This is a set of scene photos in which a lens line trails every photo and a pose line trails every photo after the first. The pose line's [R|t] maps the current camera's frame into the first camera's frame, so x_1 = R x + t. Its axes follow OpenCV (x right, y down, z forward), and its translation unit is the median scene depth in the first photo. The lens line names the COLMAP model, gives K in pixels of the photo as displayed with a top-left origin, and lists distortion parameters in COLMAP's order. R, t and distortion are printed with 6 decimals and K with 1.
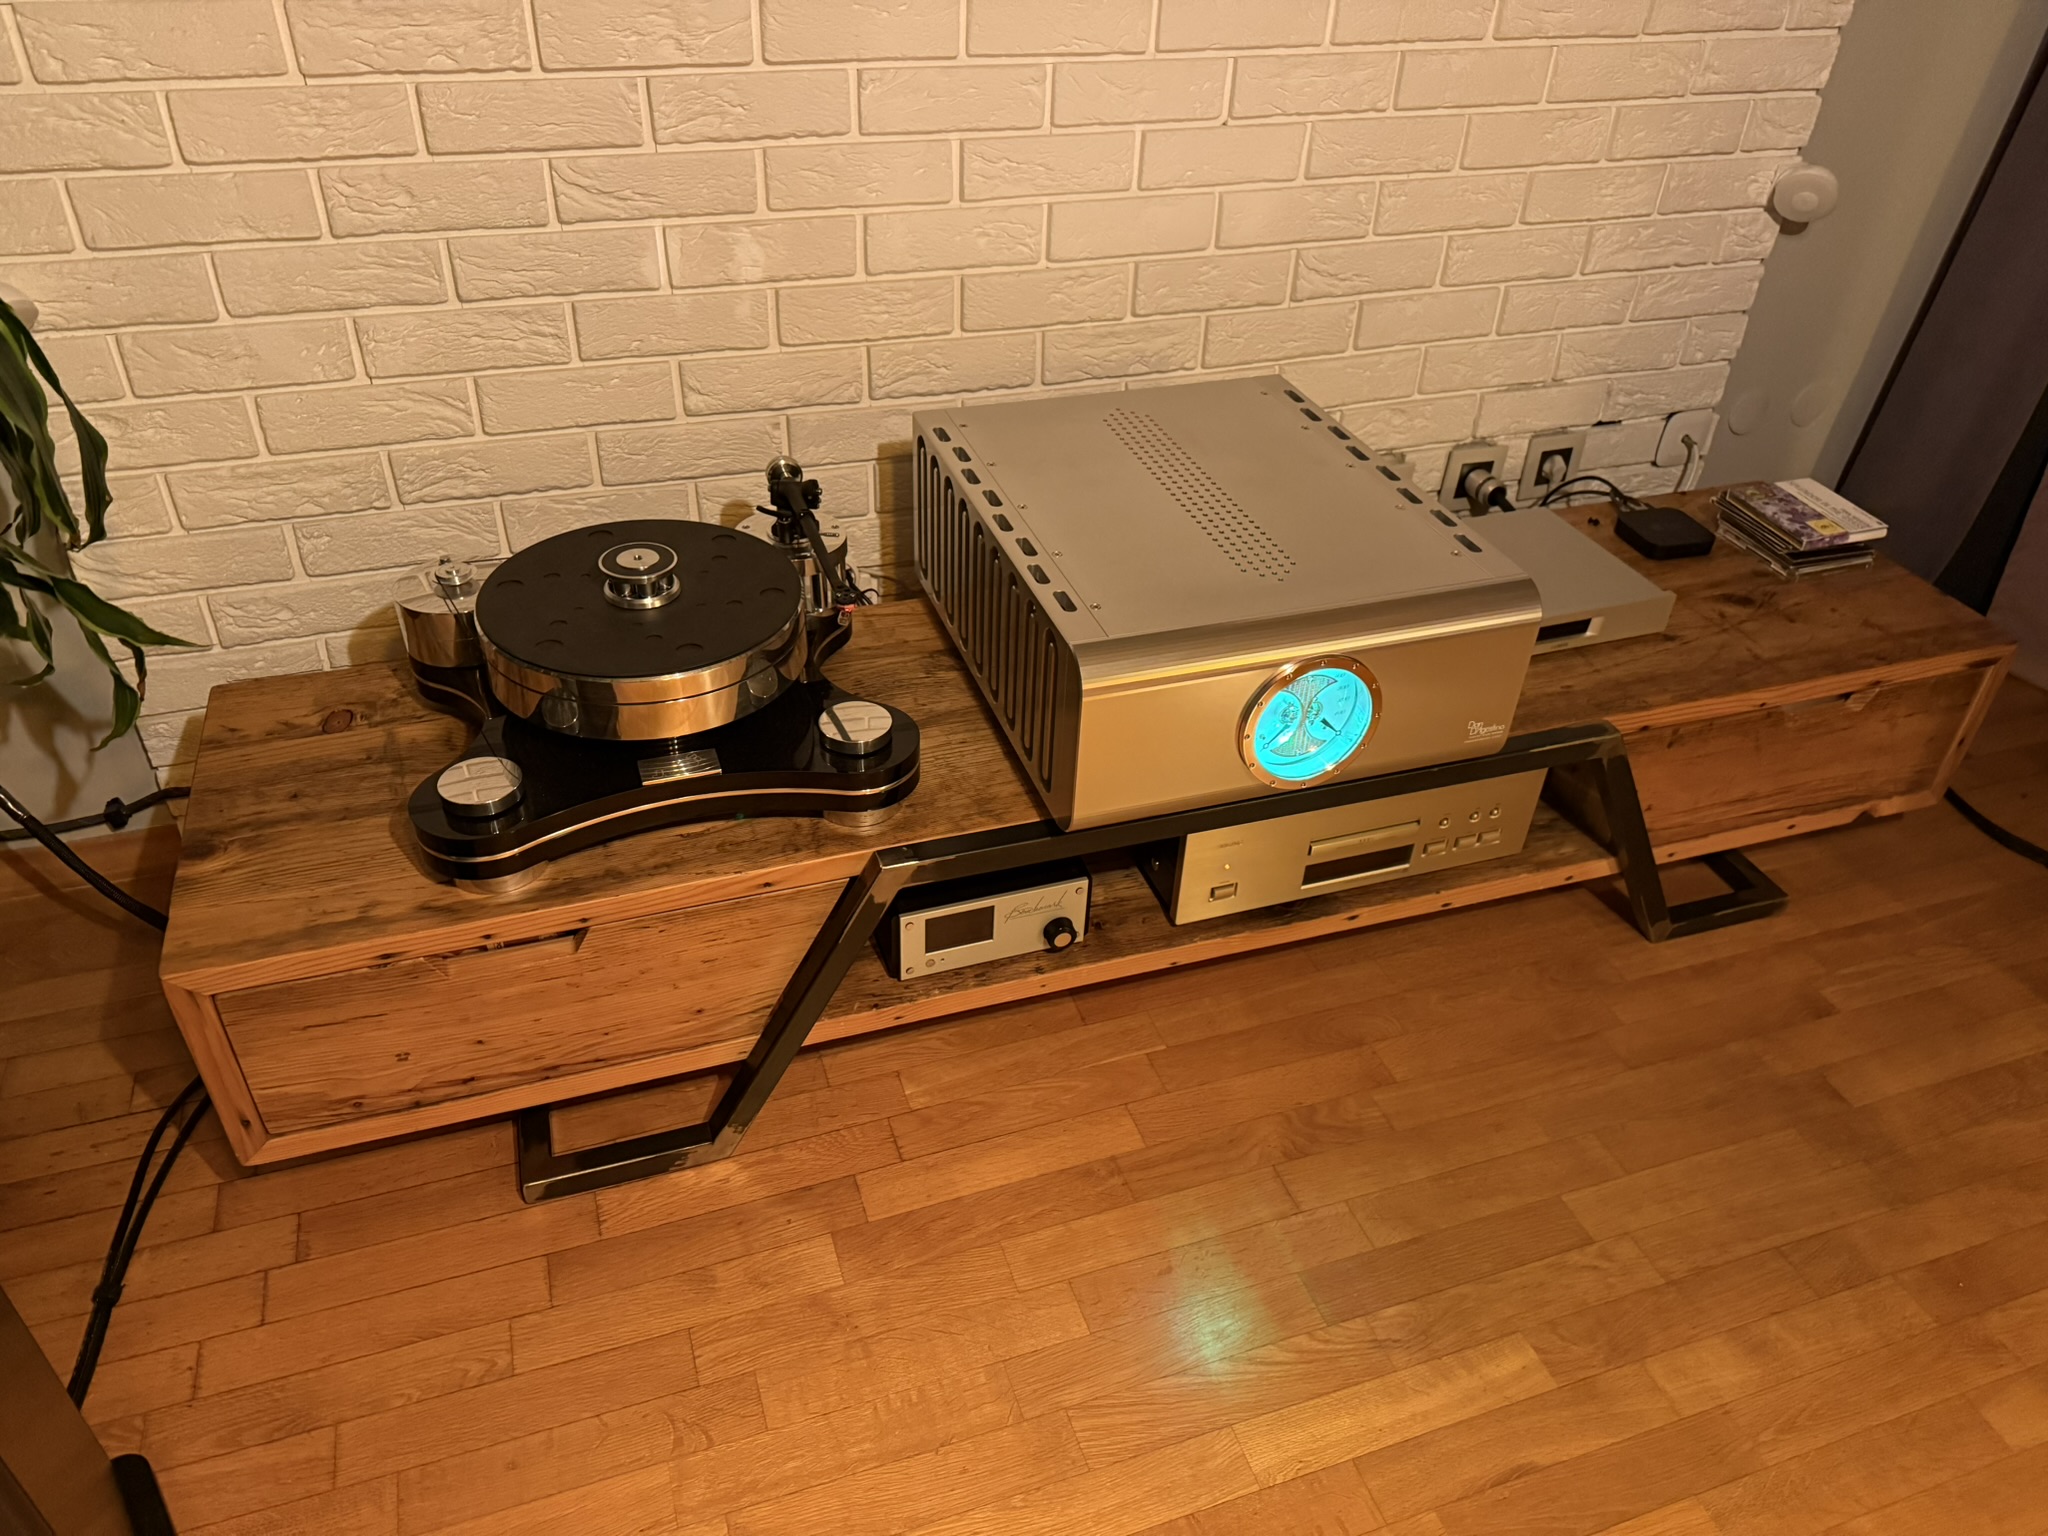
lens RADIAL K [[1443.9, 0, 1014.2], [0, 1443.9, 774.6], [0, 0, 1]] dist [0.037944, -0.052633]
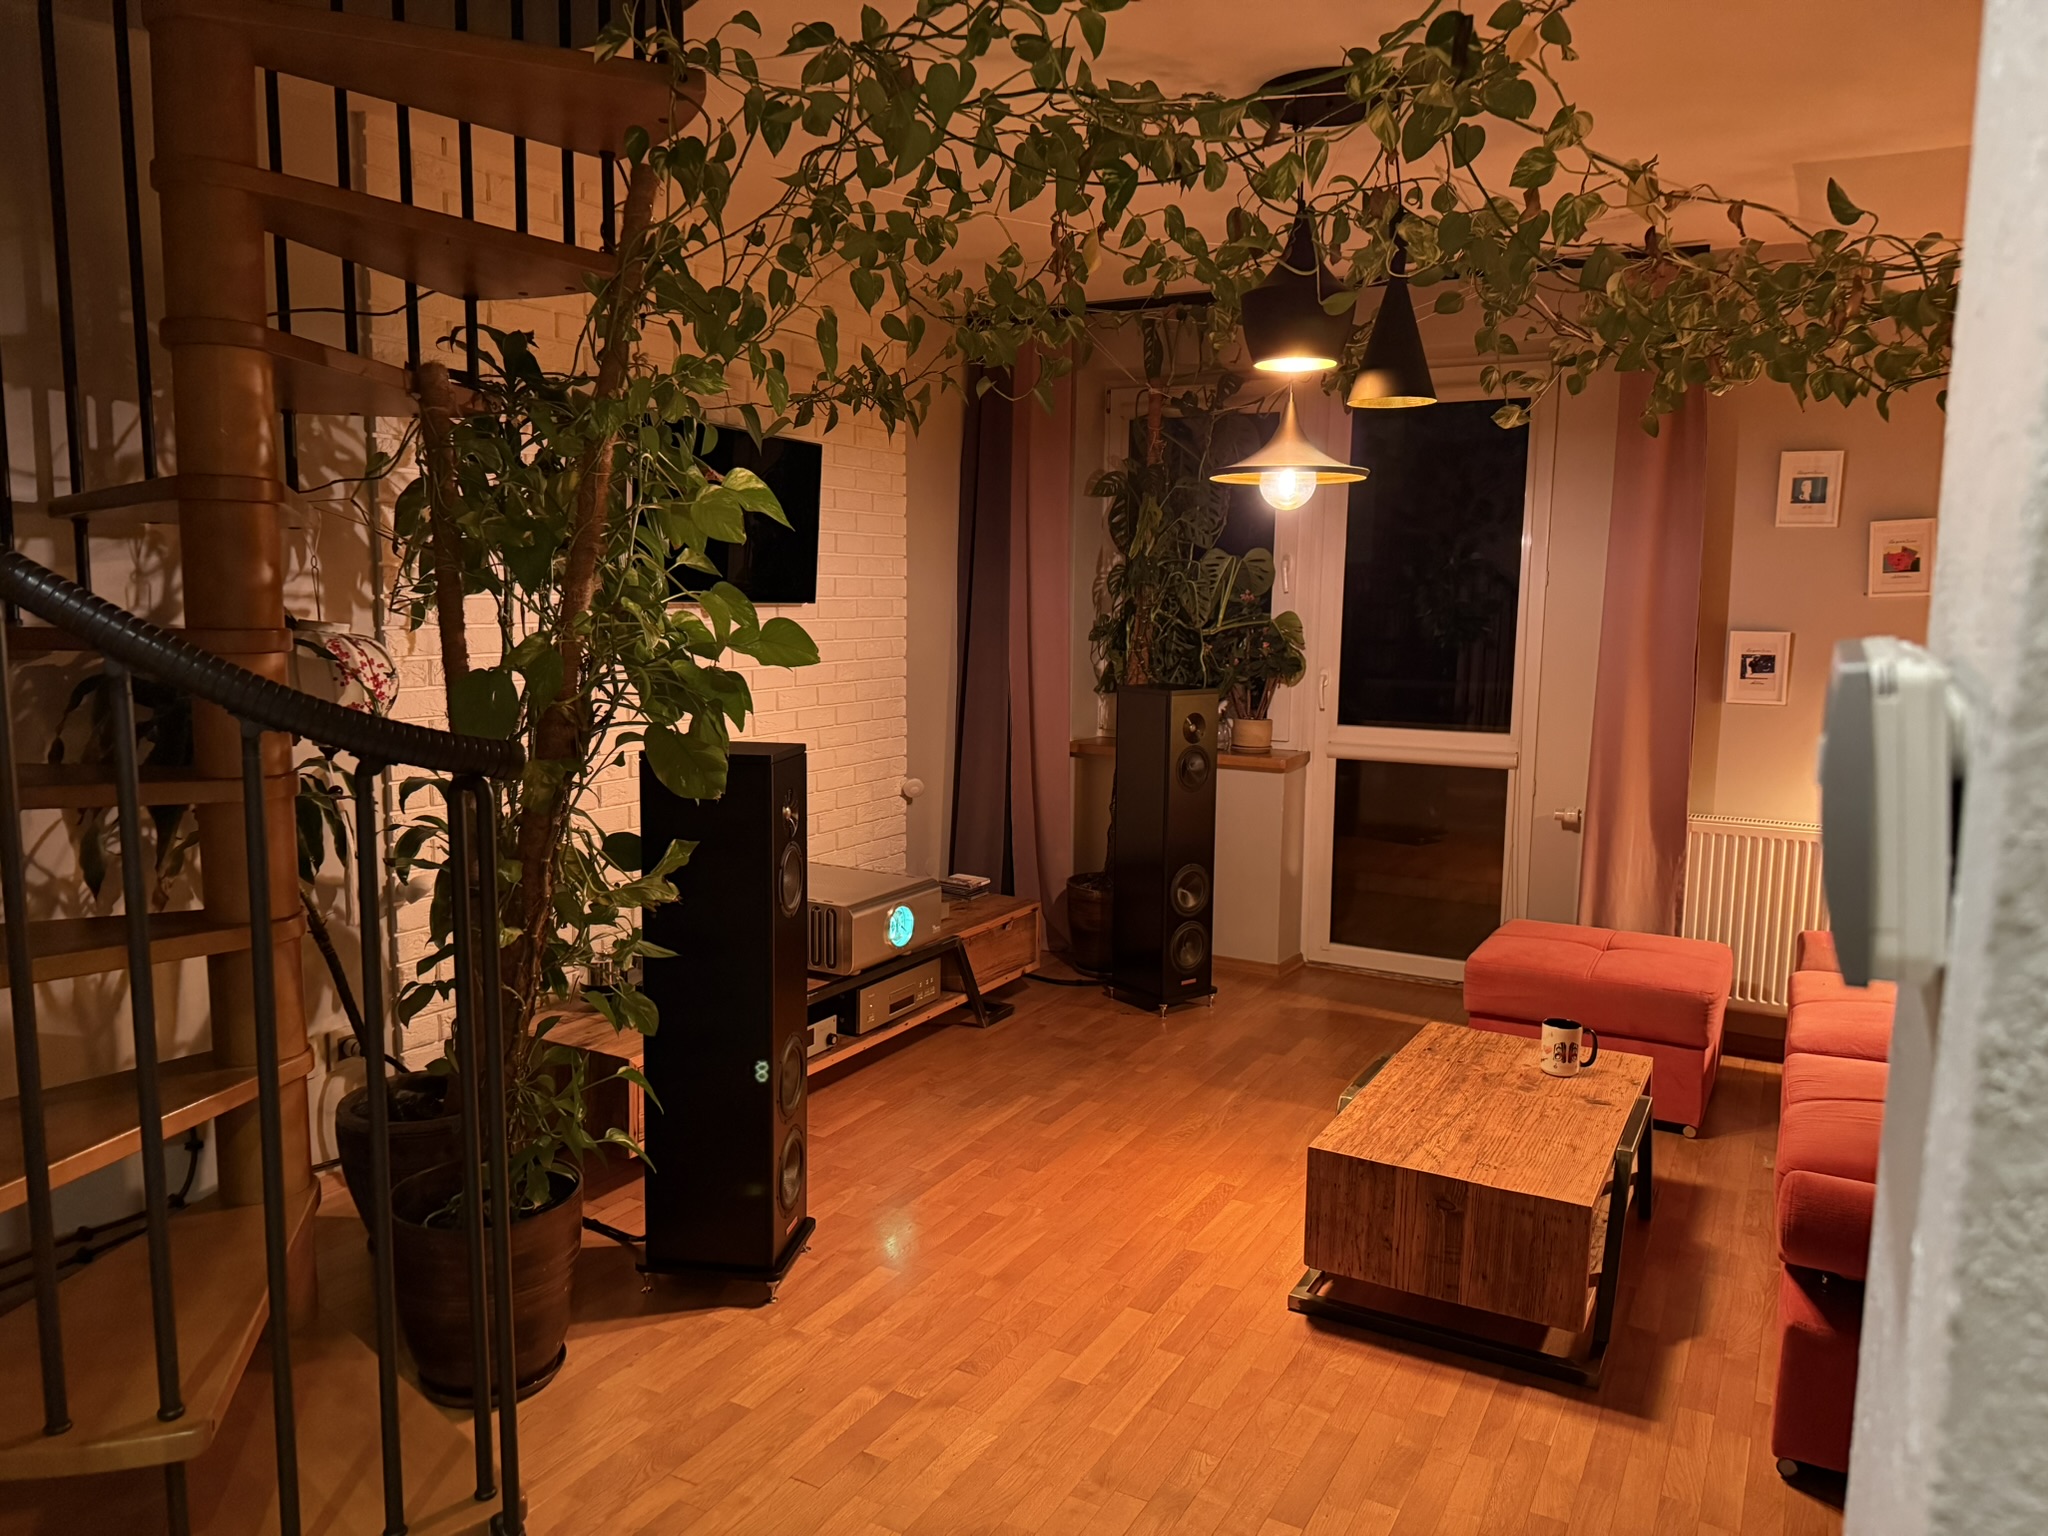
lens RADIAL K [[1424.6, 0, 1026.4], [0, 1424.6, 774.0], [0, 0, 1]] dist [0.135894, -0.213156]
pose [[0.741265, -0.109158, 0.662277, -1.363125], [0.407075, 0.857627, -0.314269, 0.648126], [-0.533682, 0.502553, 0.680165, -1.222357]]
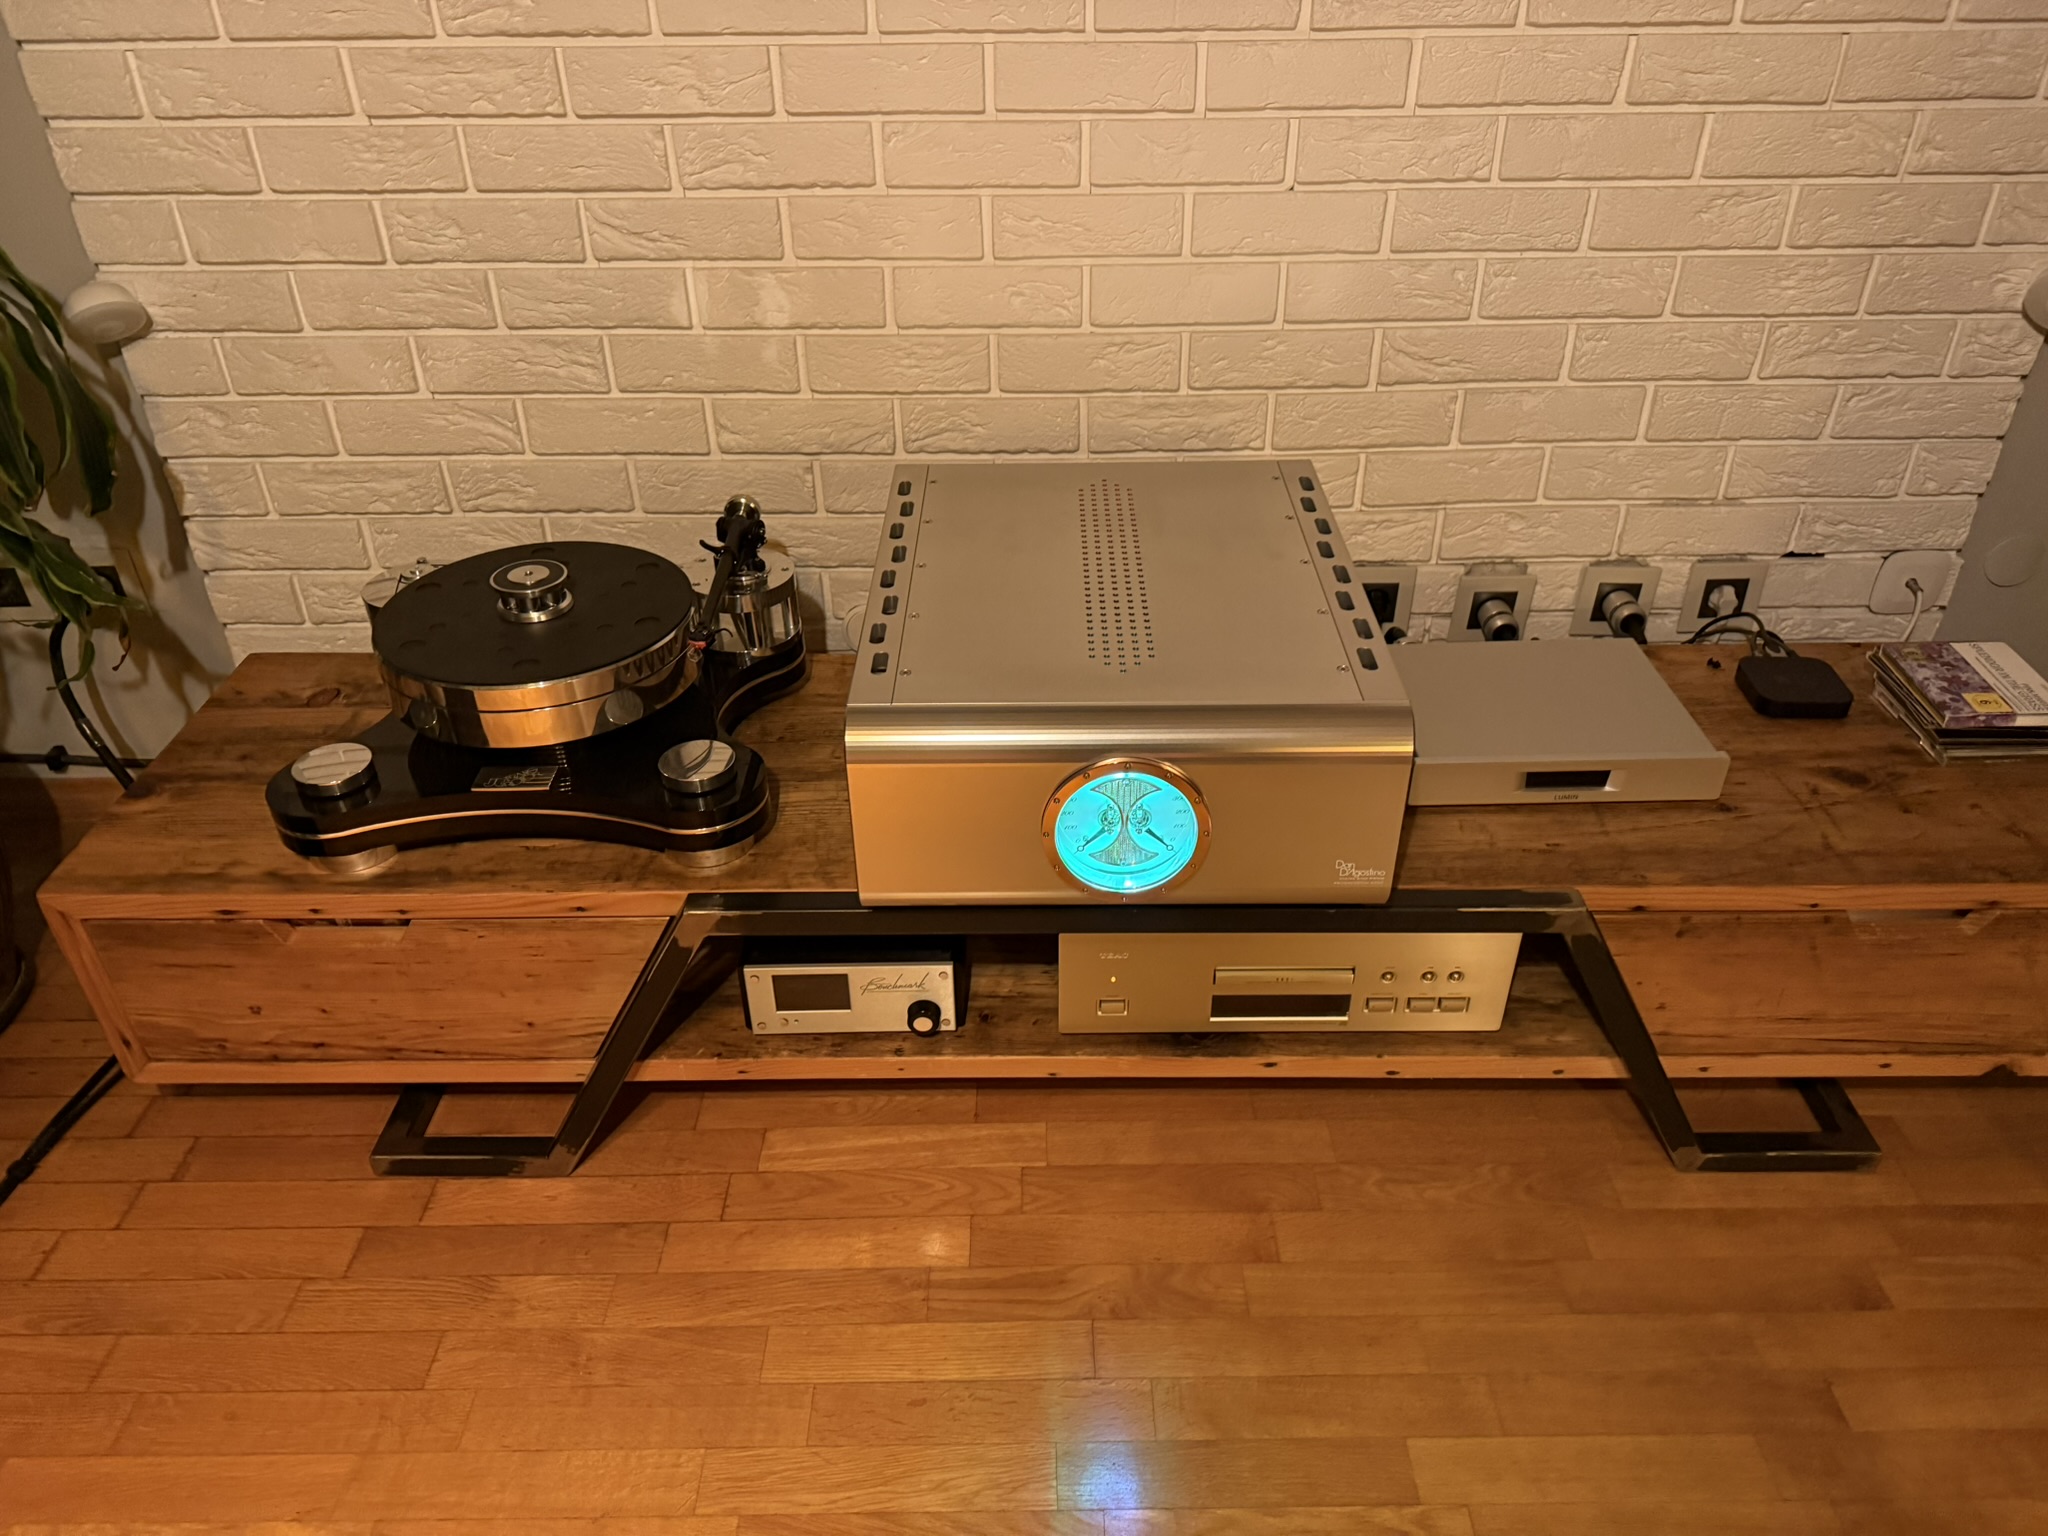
lens RADIAL K [[1444.2, 0, 1034.2], [0, 1444.2, 778.2], [0, 0, 1]] dist [0.045027, -0.060953]
pose [[0.947685, 0.142872, -0.285449, 0.331693], [-0.156333, 0.987393, -0.024817, -0.030724], [0.278304, 0.068144, 0.958073, 0.098743]]
